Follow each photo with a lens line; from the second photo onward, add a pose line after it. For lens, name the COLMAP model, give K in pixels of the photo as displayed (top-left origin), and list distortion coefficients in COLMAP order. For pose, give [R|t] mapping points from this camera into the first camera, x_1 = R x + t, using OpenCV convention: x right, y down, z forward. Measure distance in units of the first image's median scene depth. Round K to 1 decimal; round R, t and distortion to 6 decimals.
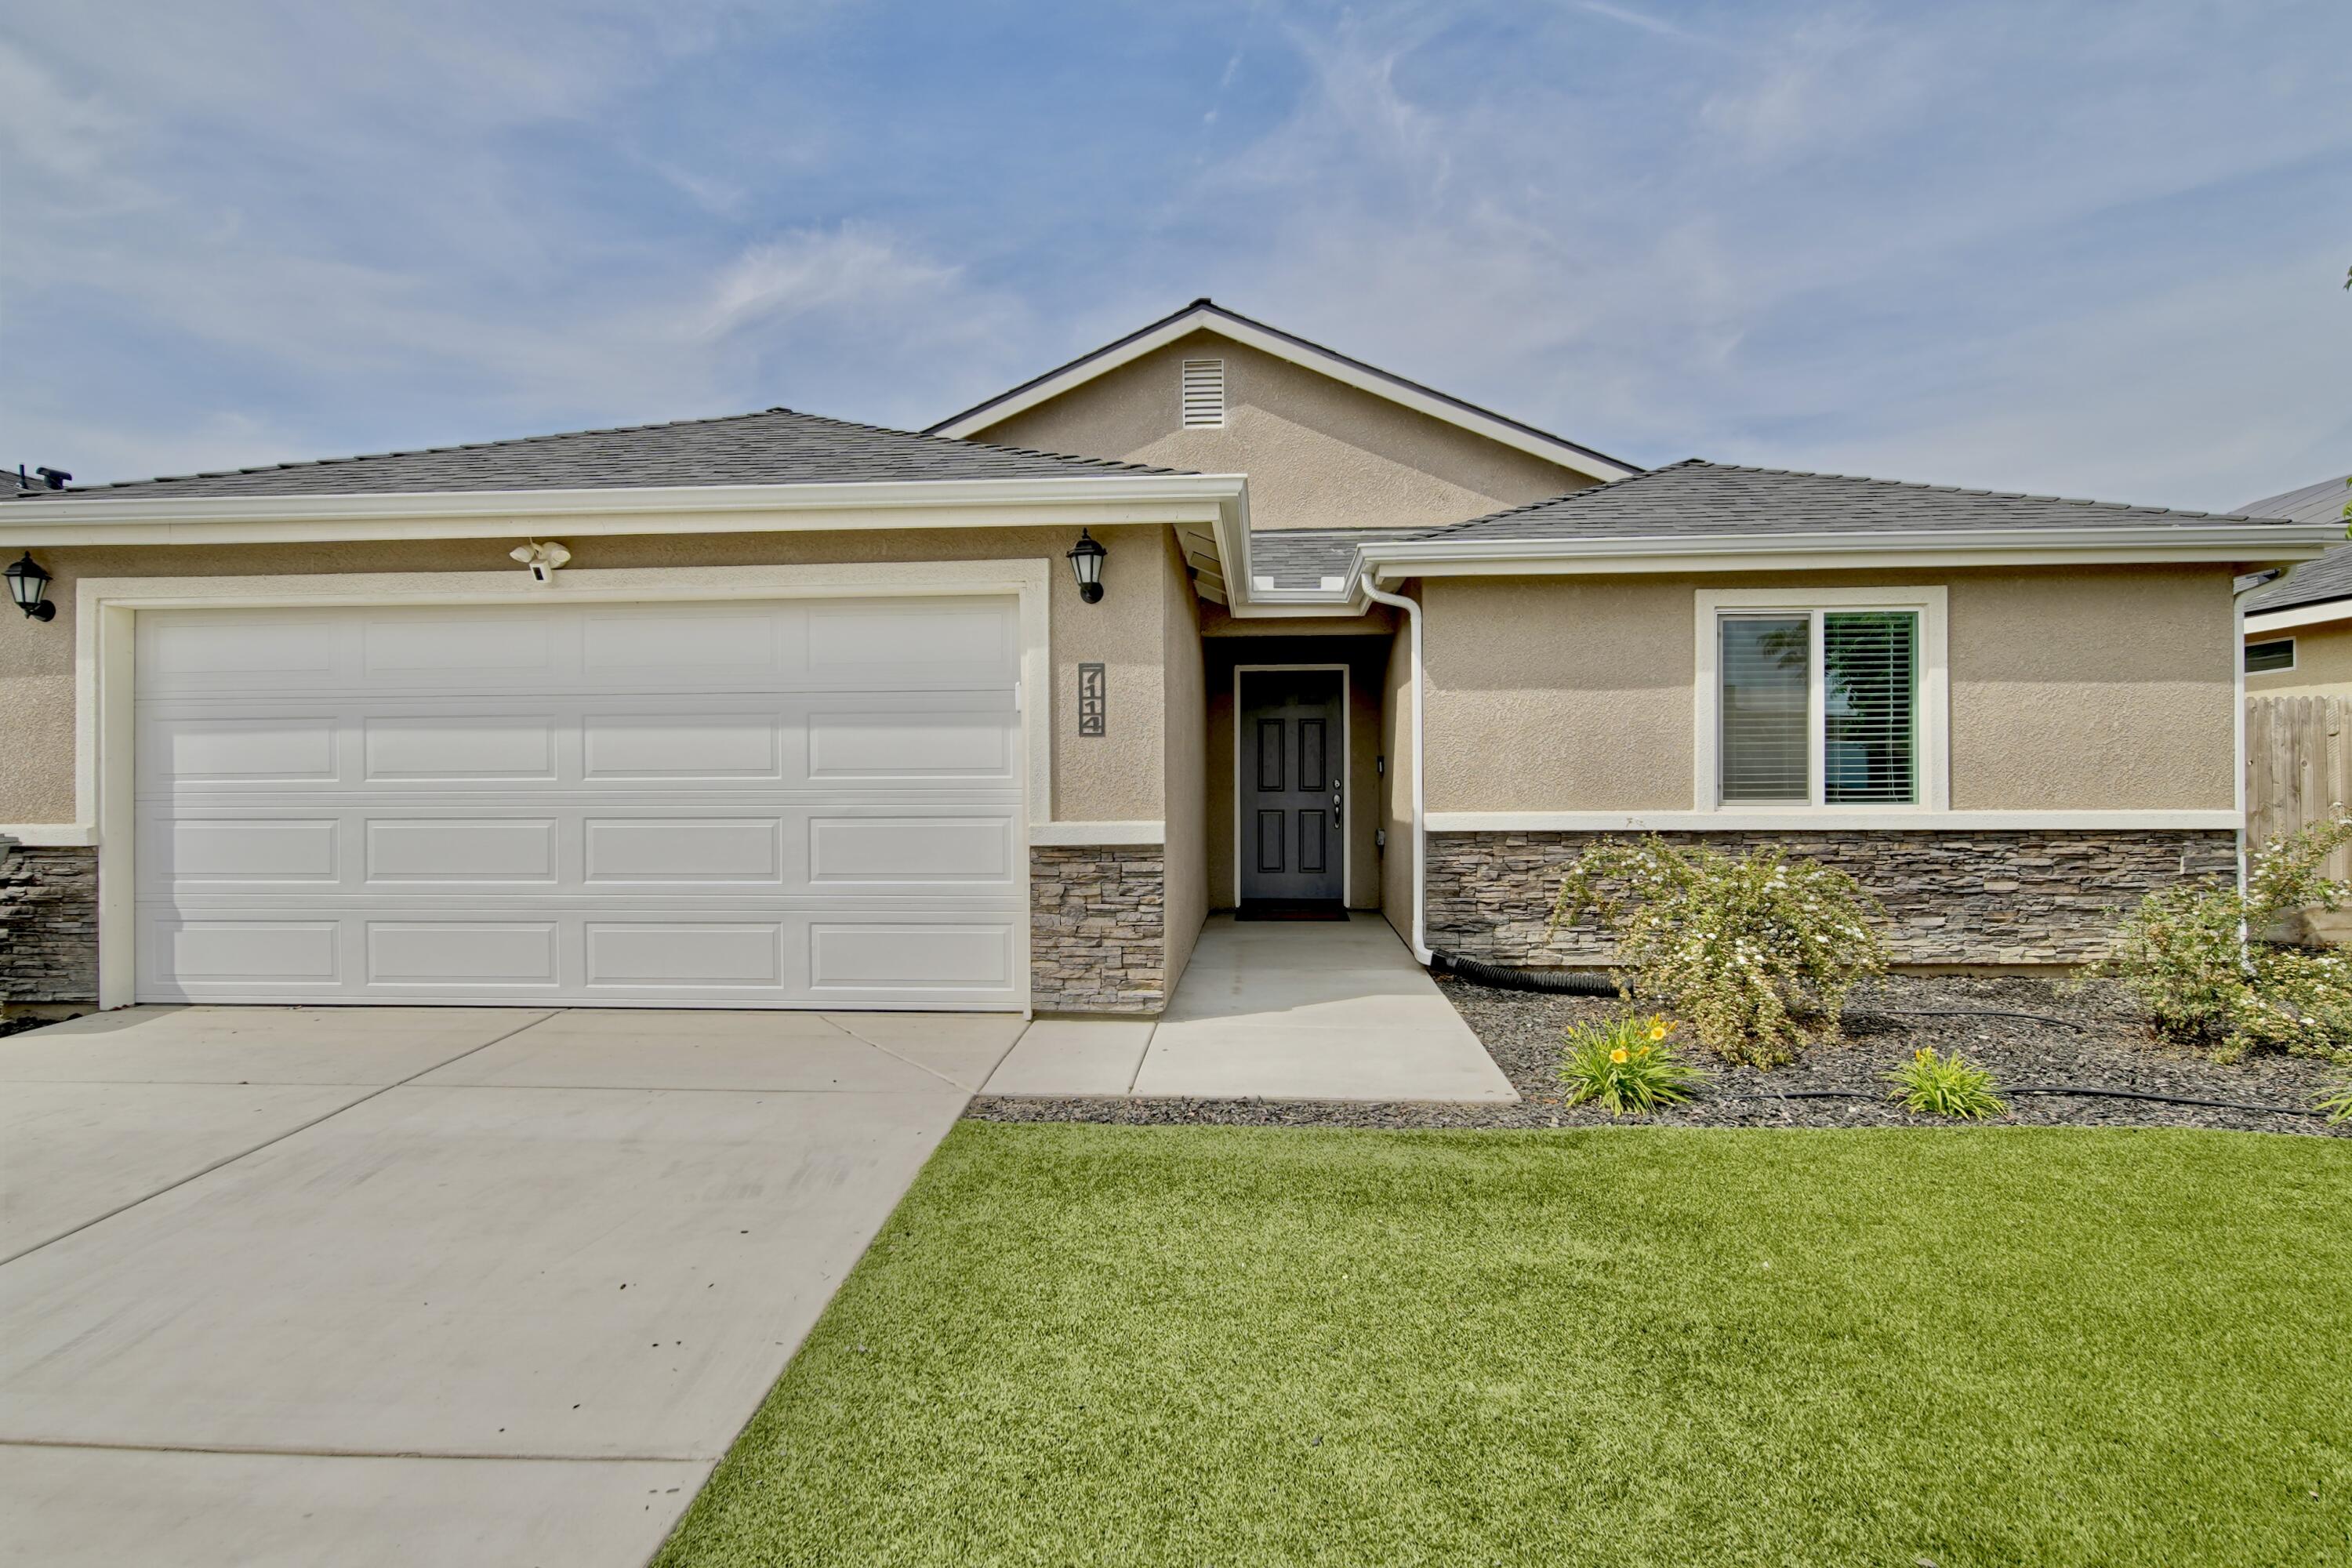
lens RADIAL K [[1274.5, 0, 1167.5], [0, 1274.5, 788.1], [0, 0, 1]] dist [0.002191, -0.000344]
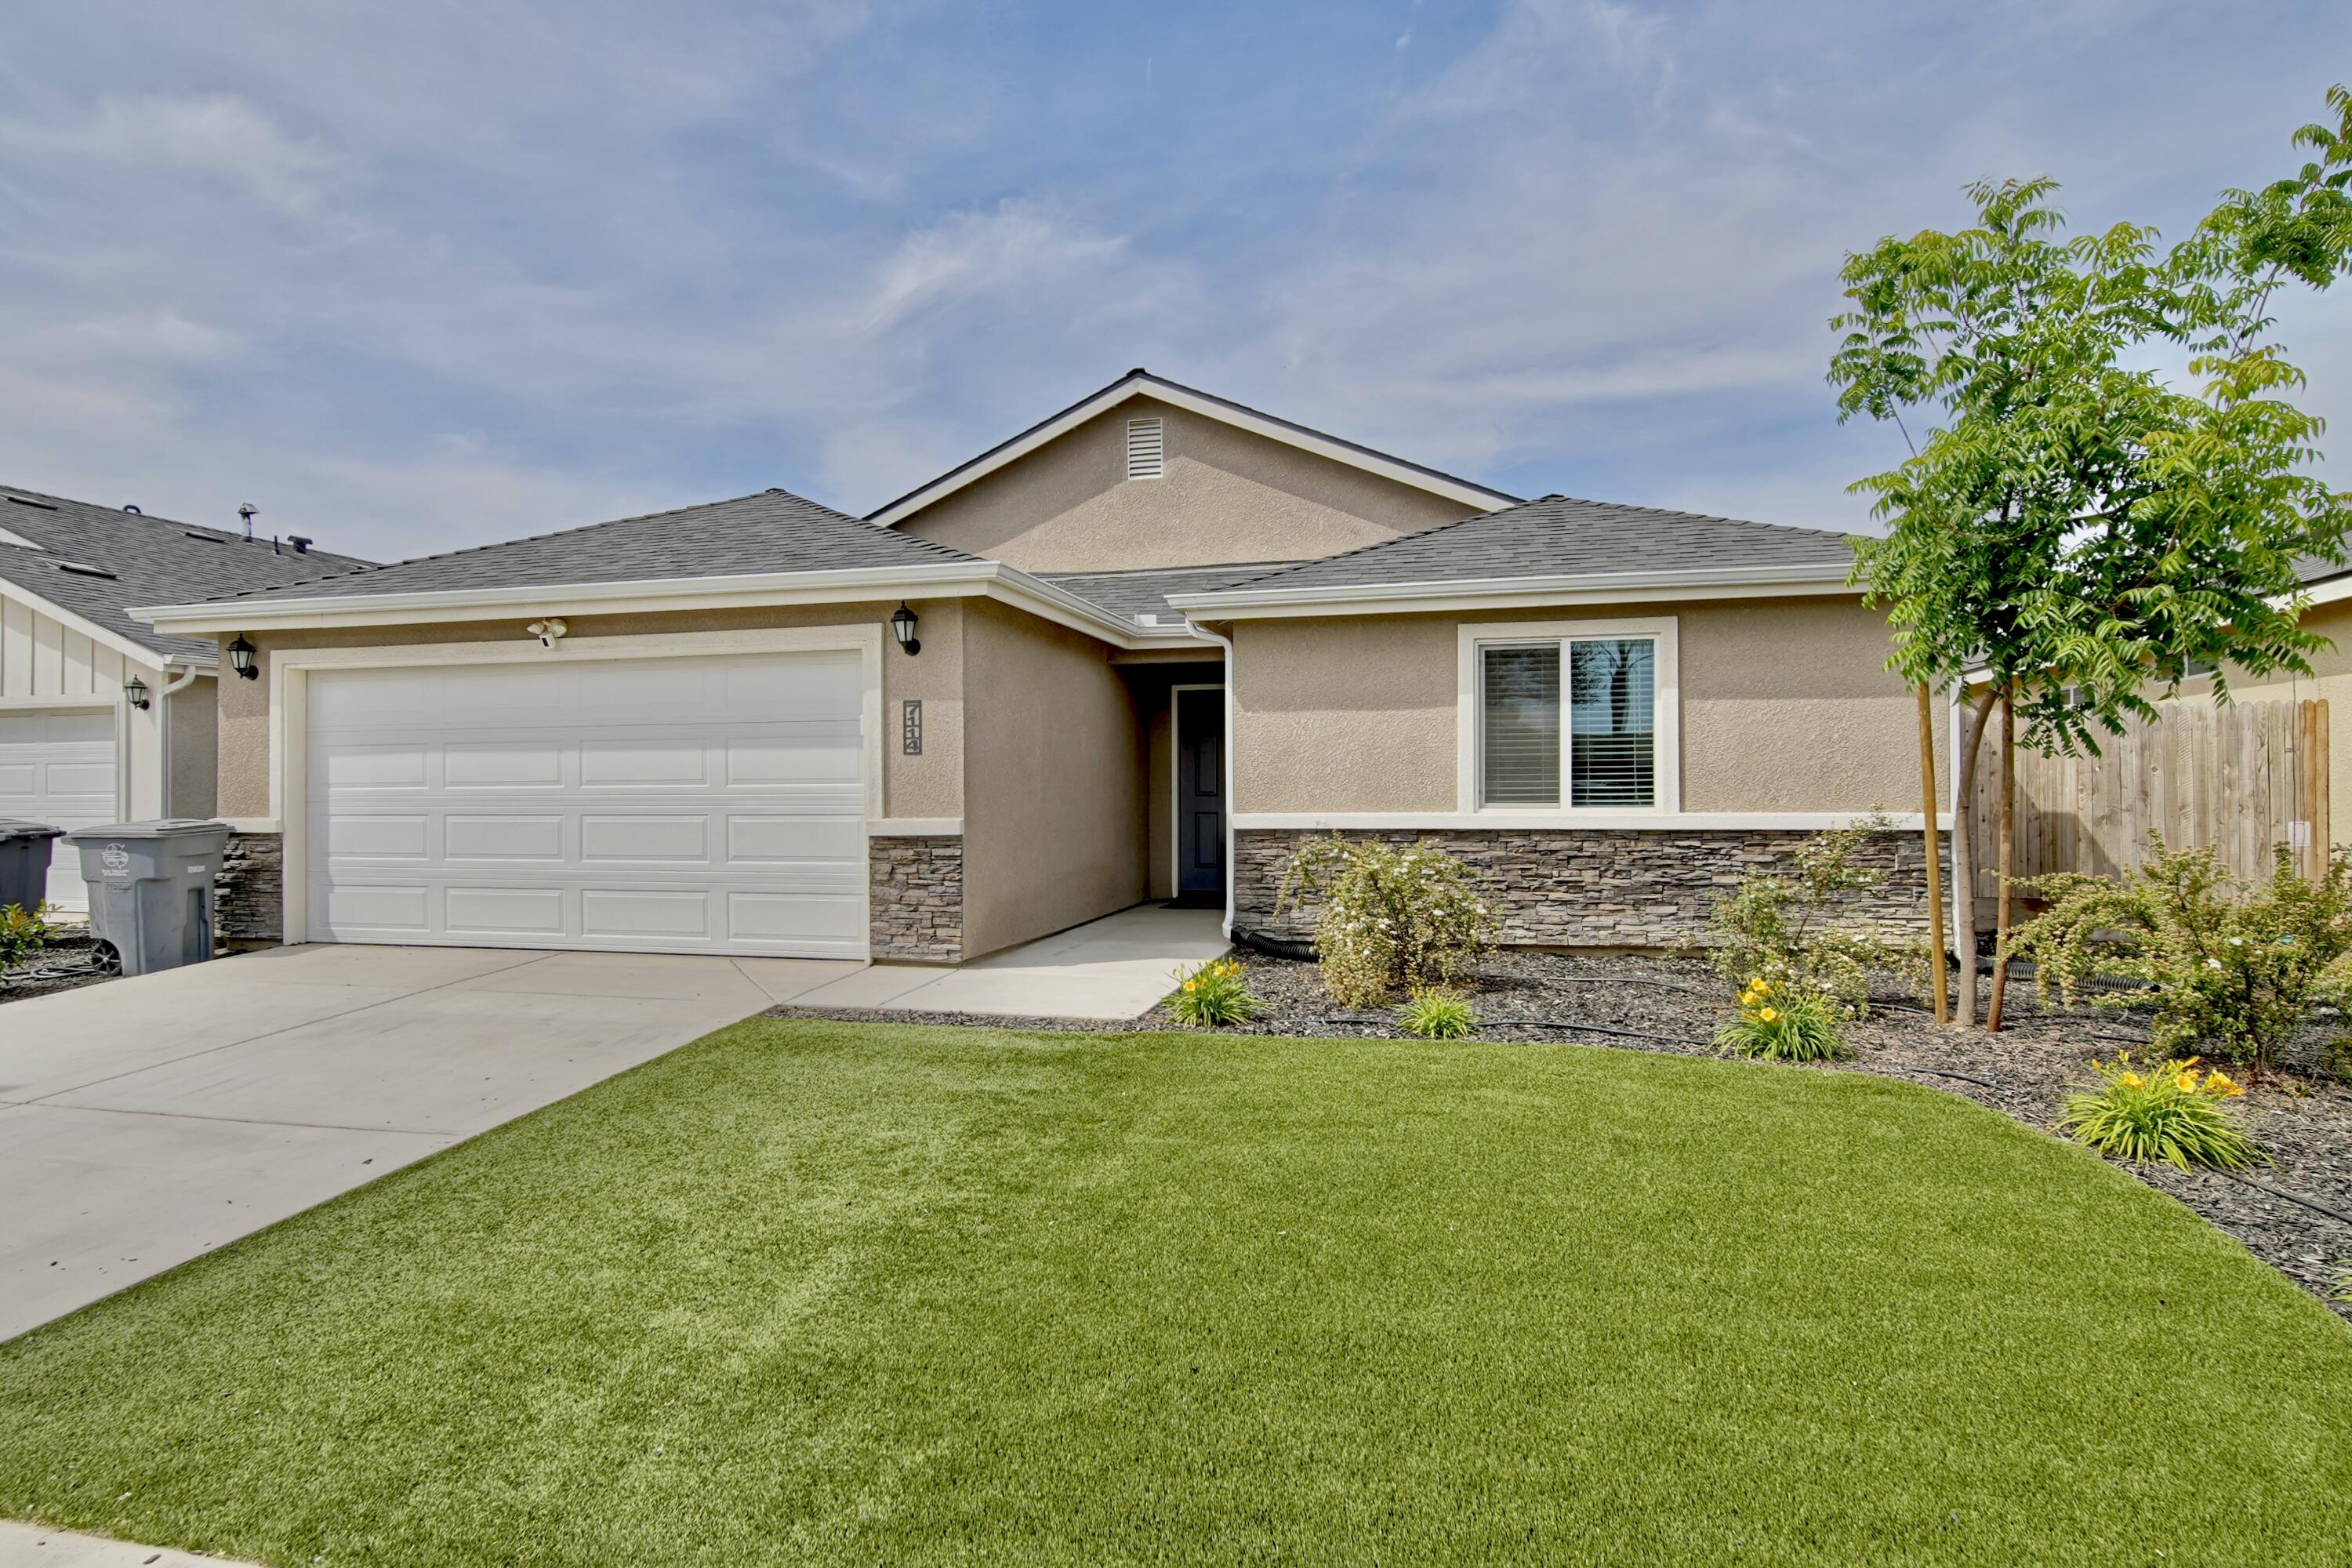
lens RADIAL K [[1362.4, 0, 1104.2], [0, 1362.4, 780.8], [0, 0, 1]] dist [0.001848, -0.000440]
pose [[0.979162, -0.001842, -0.203074, 0.362047], [0.000014, 0.999959, -0.009000, -0.000034], [0.203082, 0.008810, 0.979122, -0.305834]]
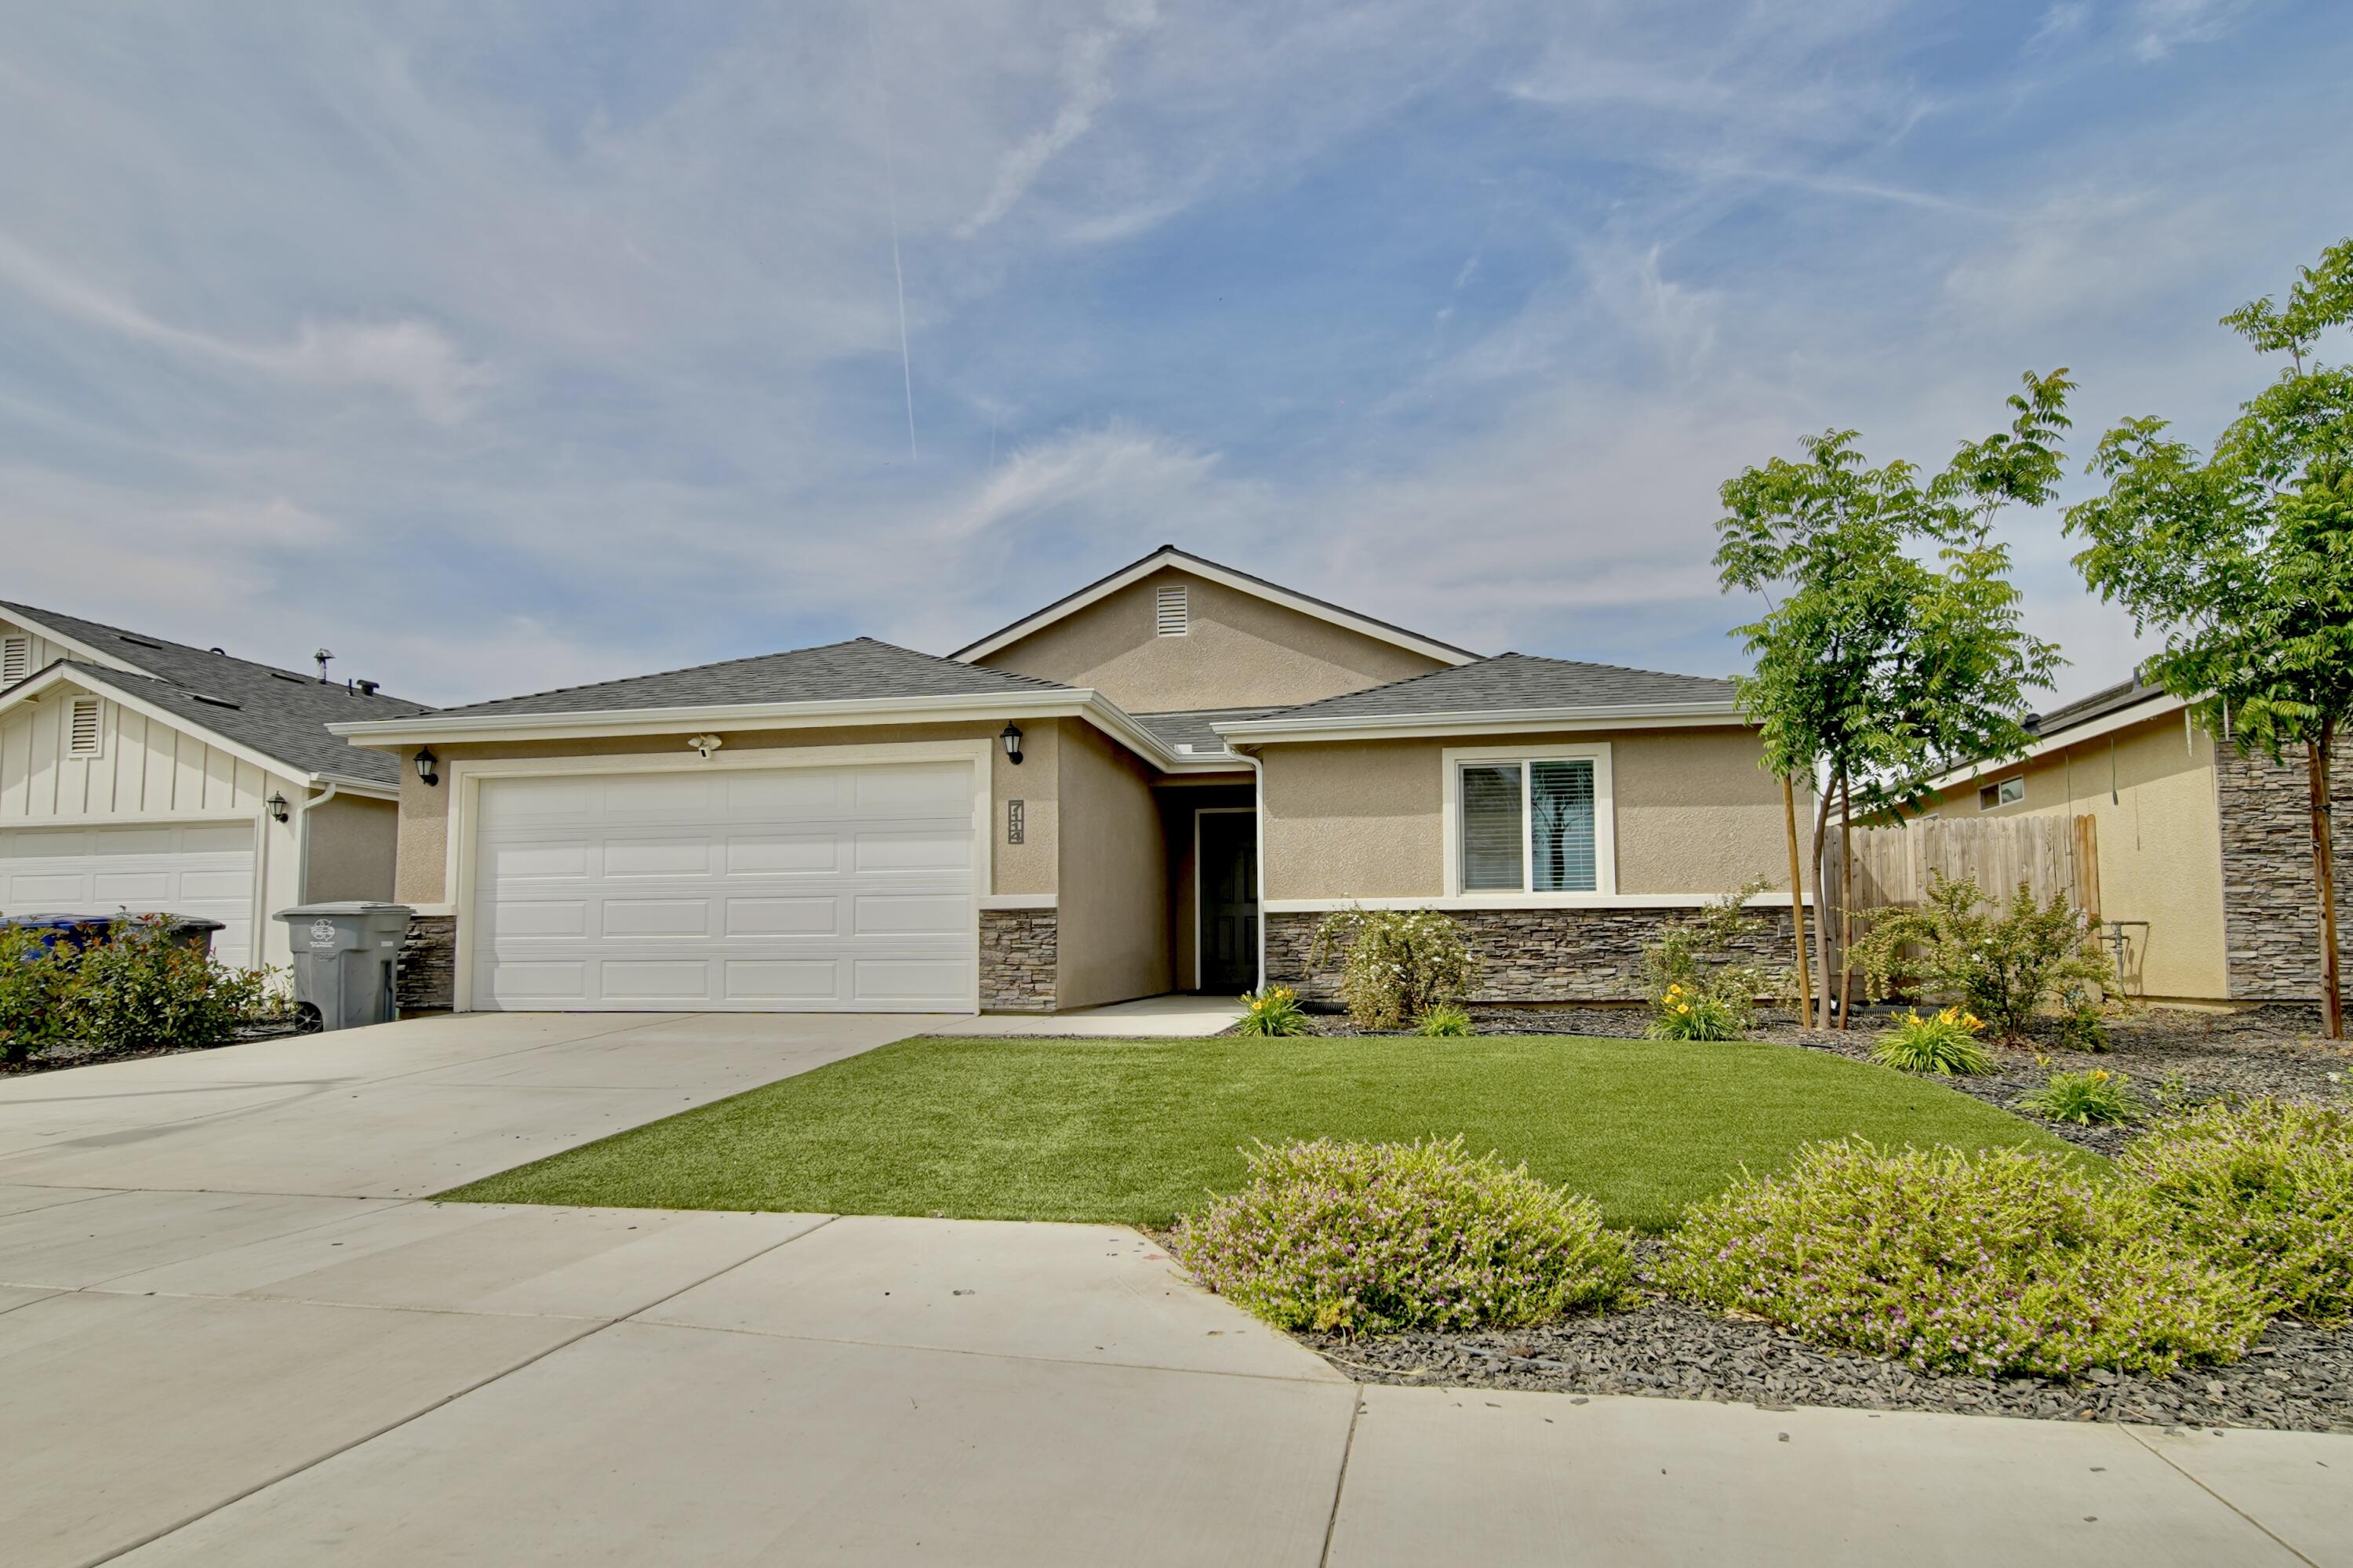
lens RADIAL K [[1328.2, 0, 1166.4], [0, 1328.2, 856.5], [0, 0, 1]] dist [0.000464, -0.000223]
pose [[0.992032, -0.009468, -0.125632, 0.298493], [-0.000146, 0.997085, -0.076302, 0.091593], [0.125988, 0.075713, 0.989138, -0.583132]]
